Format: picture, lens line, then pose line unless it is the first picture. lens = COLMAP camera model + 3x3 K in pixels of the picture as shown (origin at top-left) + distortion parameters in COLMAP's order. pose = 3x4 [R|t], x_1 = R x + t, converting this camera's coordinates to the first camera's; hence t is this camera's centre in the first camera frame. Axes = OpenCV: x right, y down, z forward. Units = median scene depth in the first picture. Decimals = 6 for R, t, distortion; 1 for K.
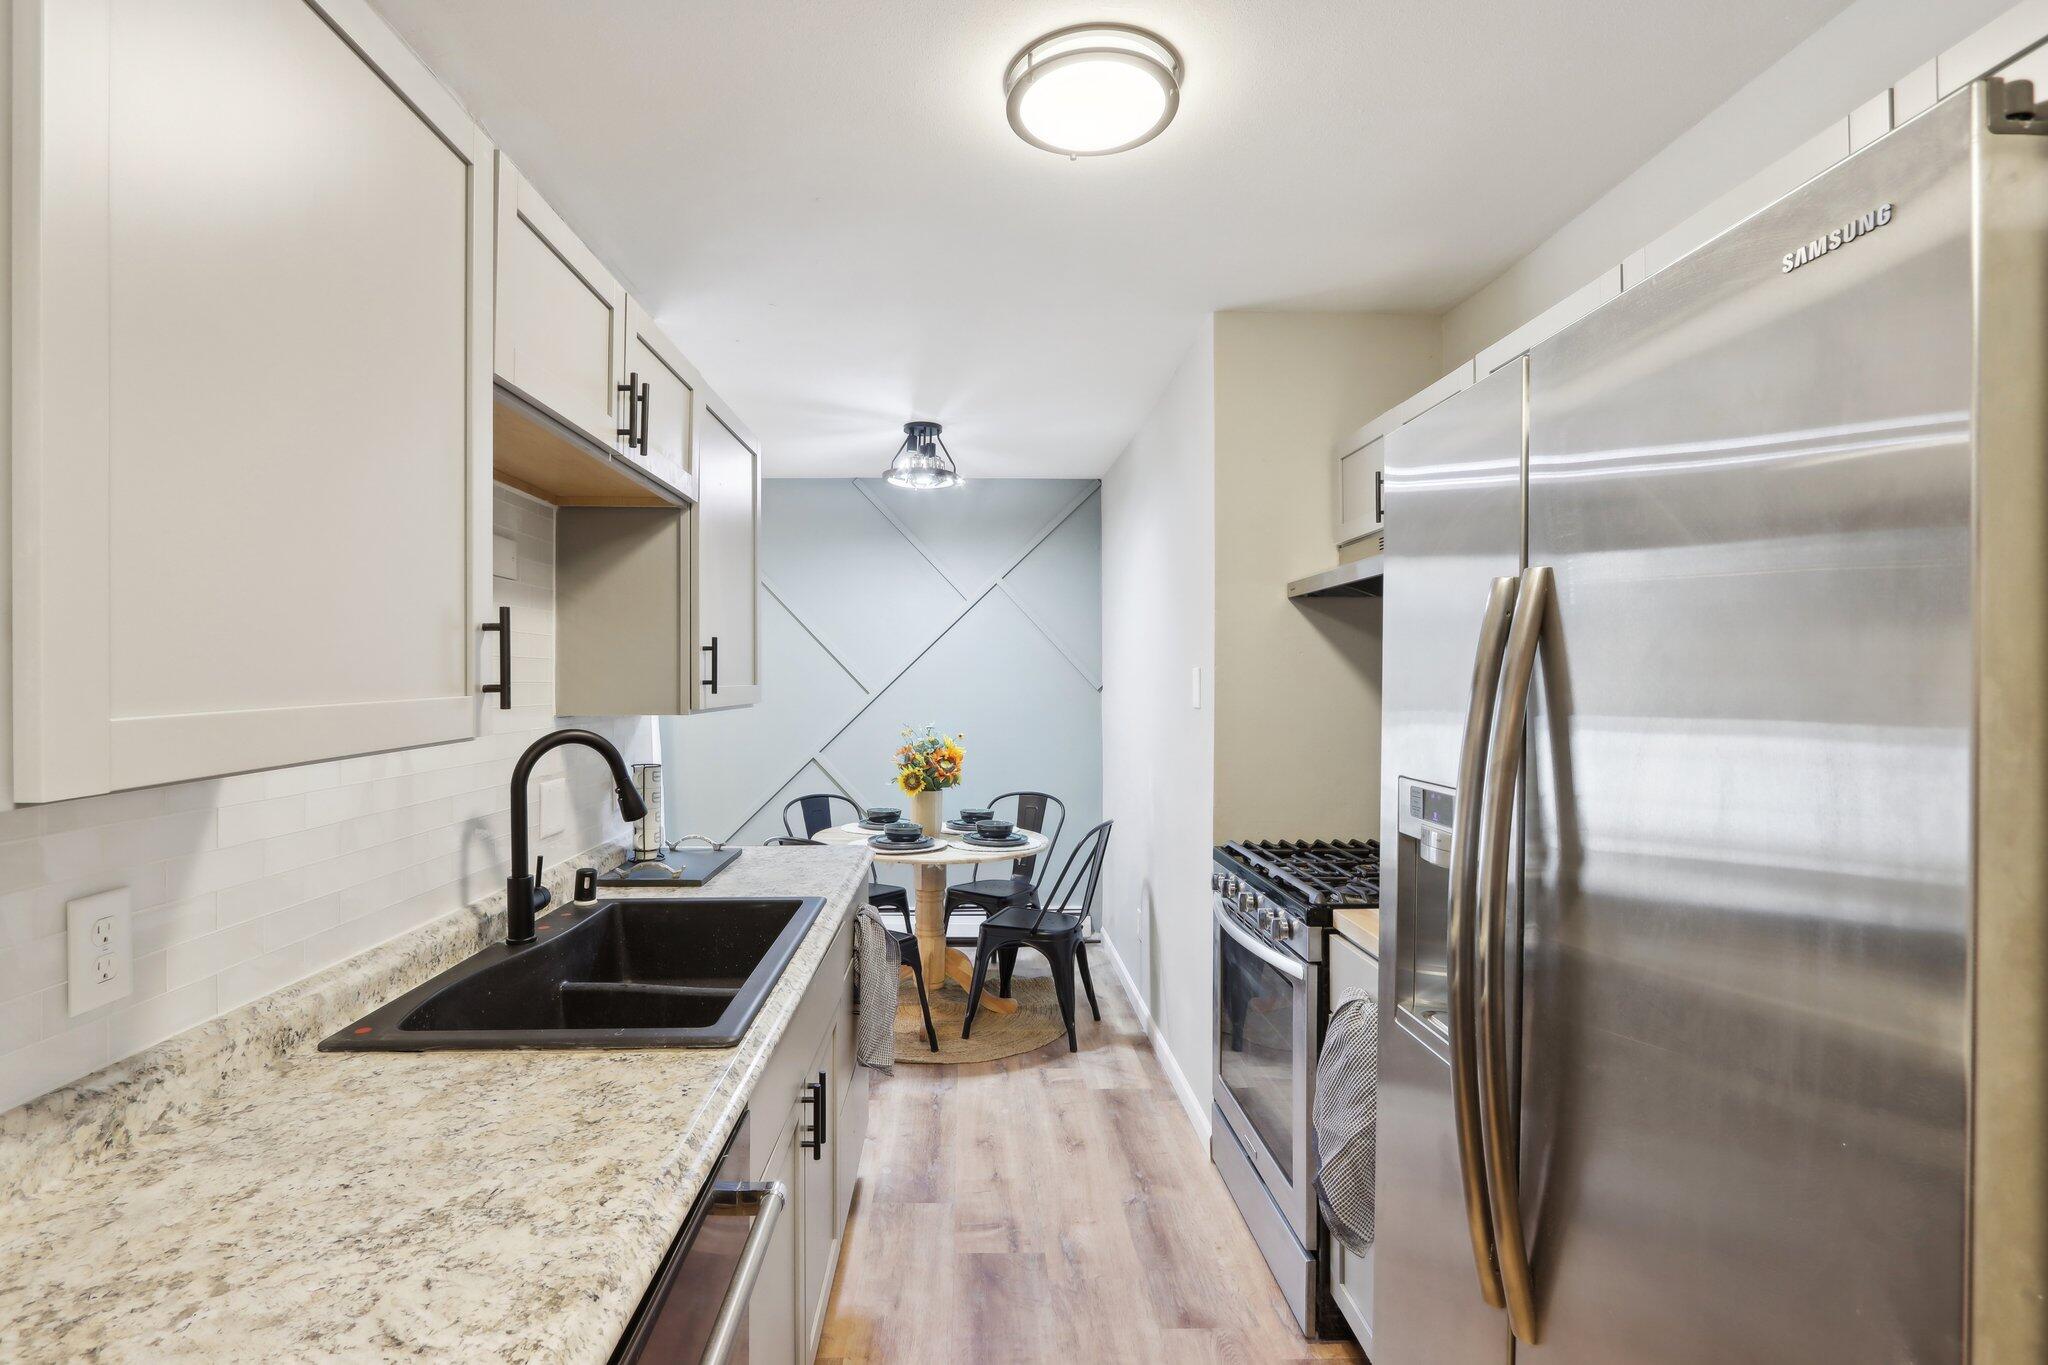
lens RADIAL K [[958.8, 0, 998.2], [0, 958.8, 677.6], [0, 0, 1]] dist [-0.022879, 0.007739]
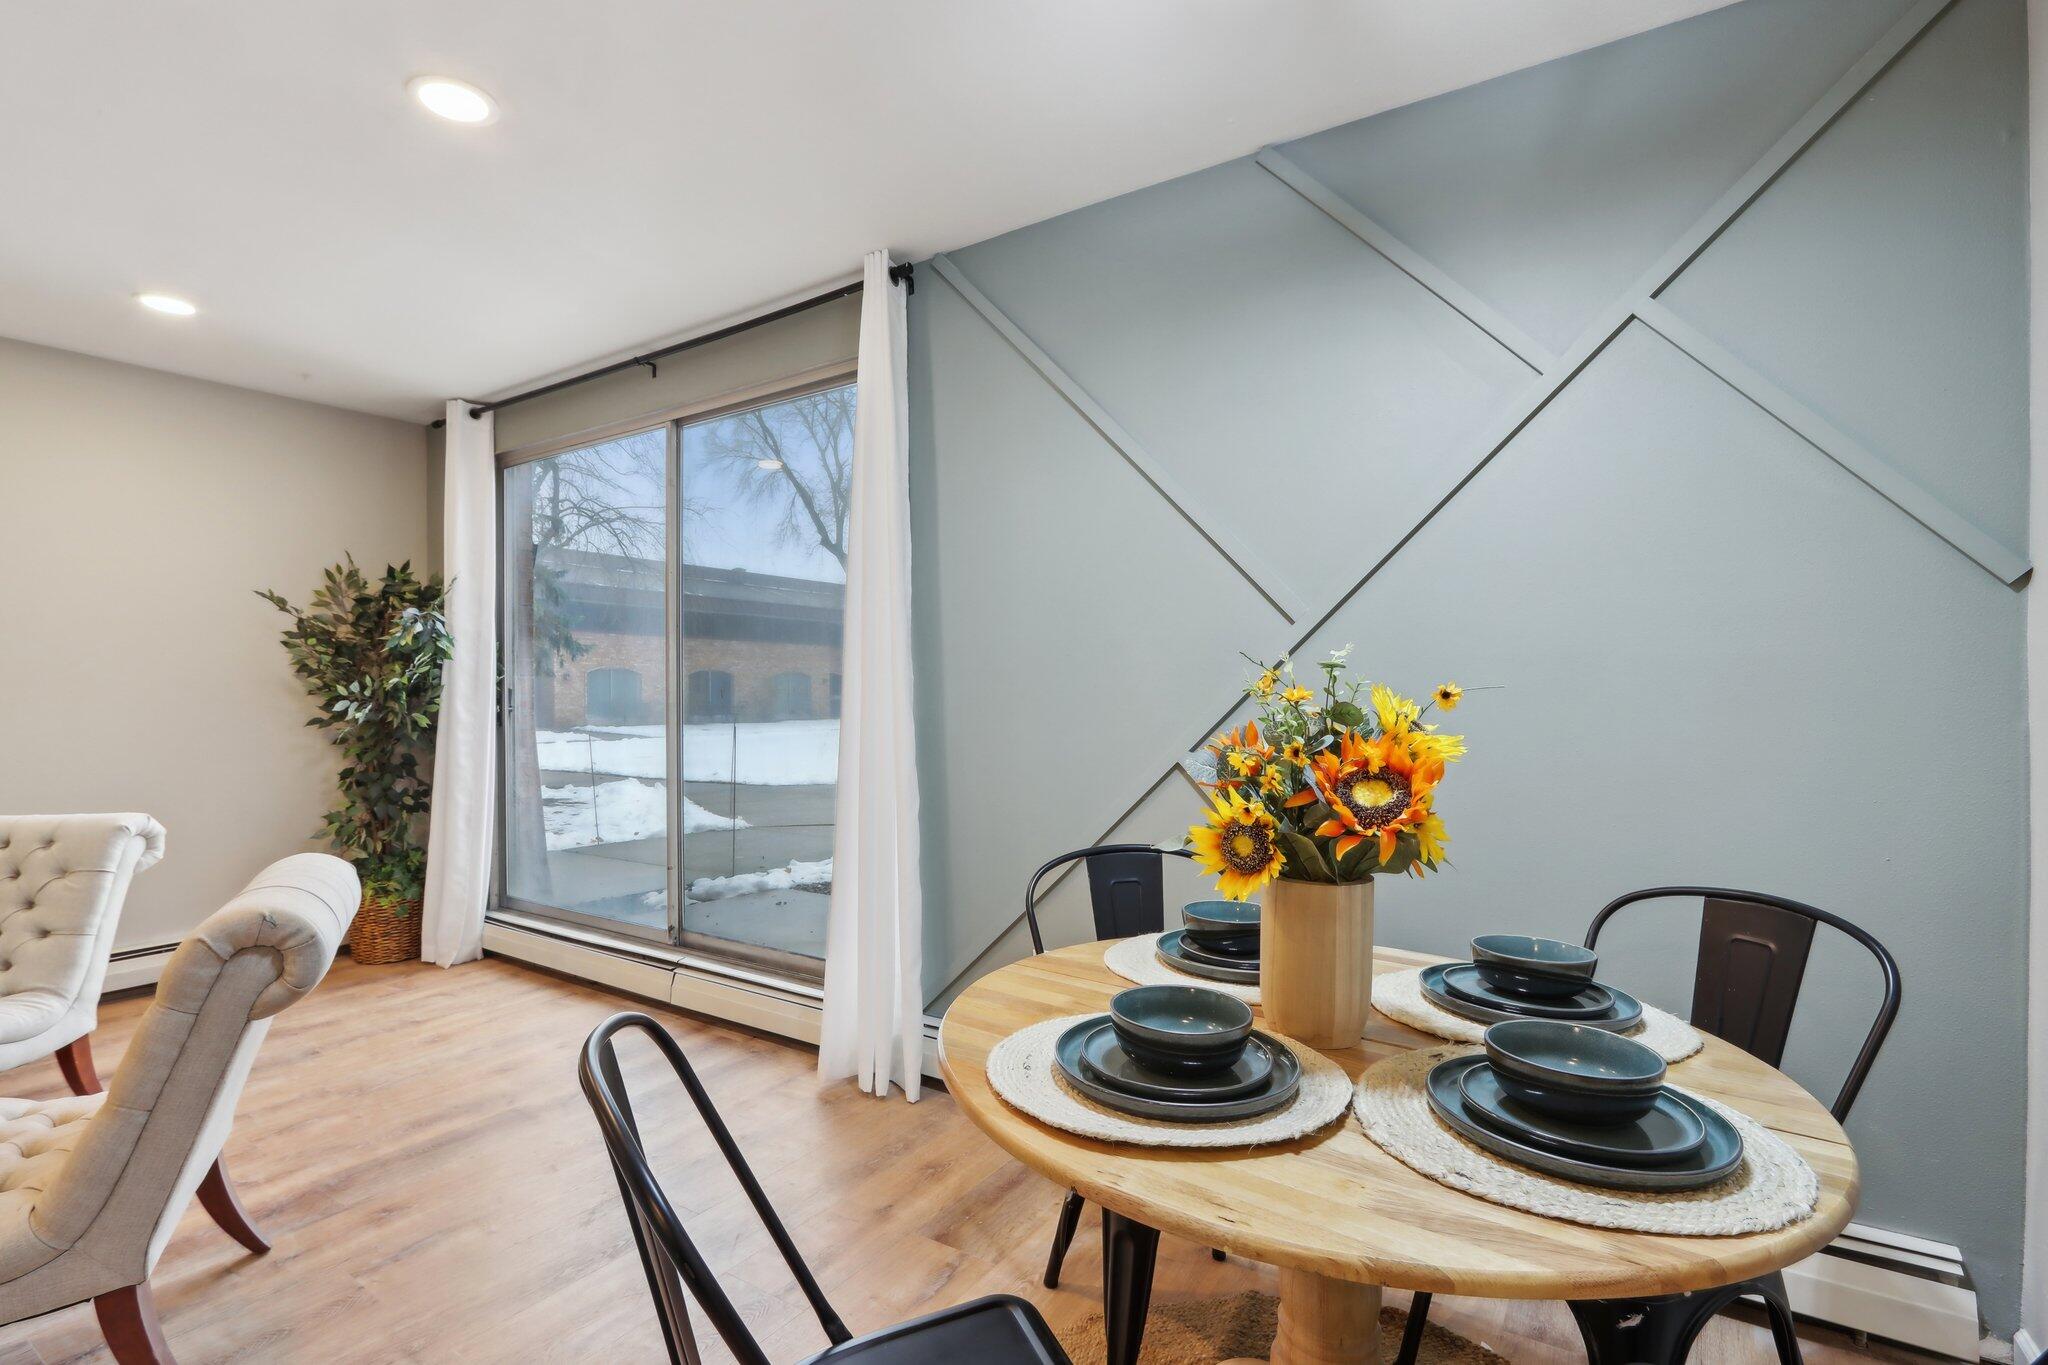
lens RADIAL K [[964.0, 0, 1013.3], [0, 964.0, 694.6], [0, 0, 1]] dist [-0.015862, 0.004101]
pose [[0.817711, -0.000671, -0.575628, 0.042025], [0.003278, 0.999989, 0.003492, 0.126452], [0.575619, -0.004742, 0.817704, 1.484078]]
